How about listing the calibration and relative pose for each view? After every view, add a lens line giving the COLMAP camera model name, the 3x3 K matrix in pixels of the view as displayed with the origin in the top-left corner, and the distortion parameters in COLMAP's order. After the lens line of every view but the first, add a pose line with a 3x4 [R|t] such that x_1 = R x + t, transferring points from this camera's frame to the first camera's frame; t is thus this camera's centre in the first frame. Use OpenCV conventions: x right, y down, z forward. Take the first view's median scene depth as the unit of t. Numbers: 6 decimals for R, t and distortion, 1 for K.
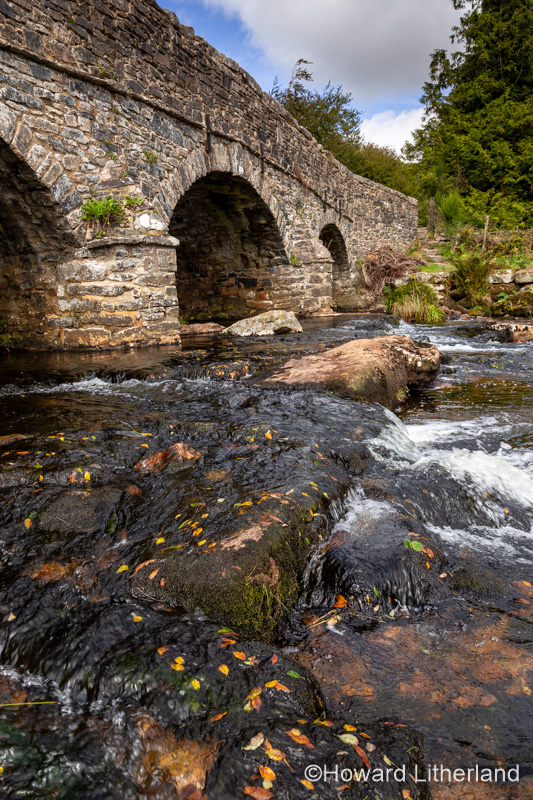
lens RADIAL K [[532.1, 0, 262.5], [0, 532.1, 416.3], [0, 0, 1]] dist [0.013051, -0.000367]
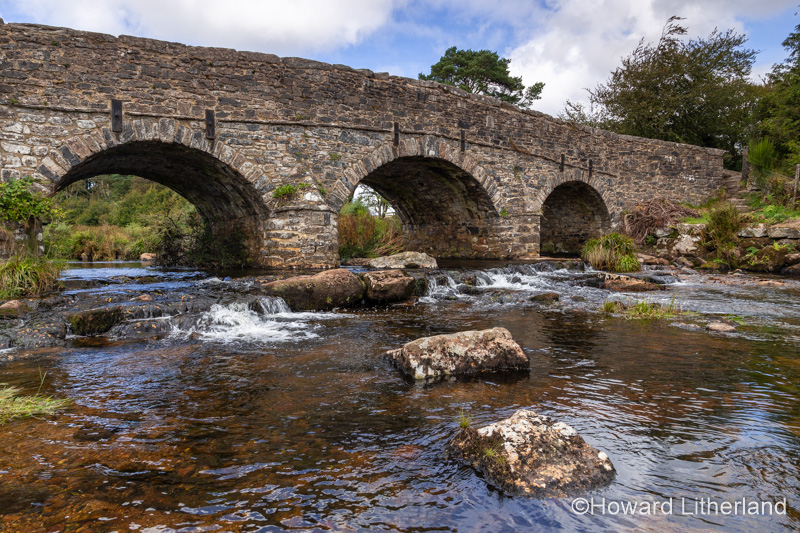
lens RADIAL K [[532.1, 0, 395.2], [0, 532.1, 272.9], [0, 0, 1]] dist [0.013051, -0.000367]
pose [[0.862355, 0.065554, -0.502042, 0.693215], [-0.140132, 0.983749, -0.112250, 0.020215], [0.486525, 0.167152, 0.857528, -0.220393]]
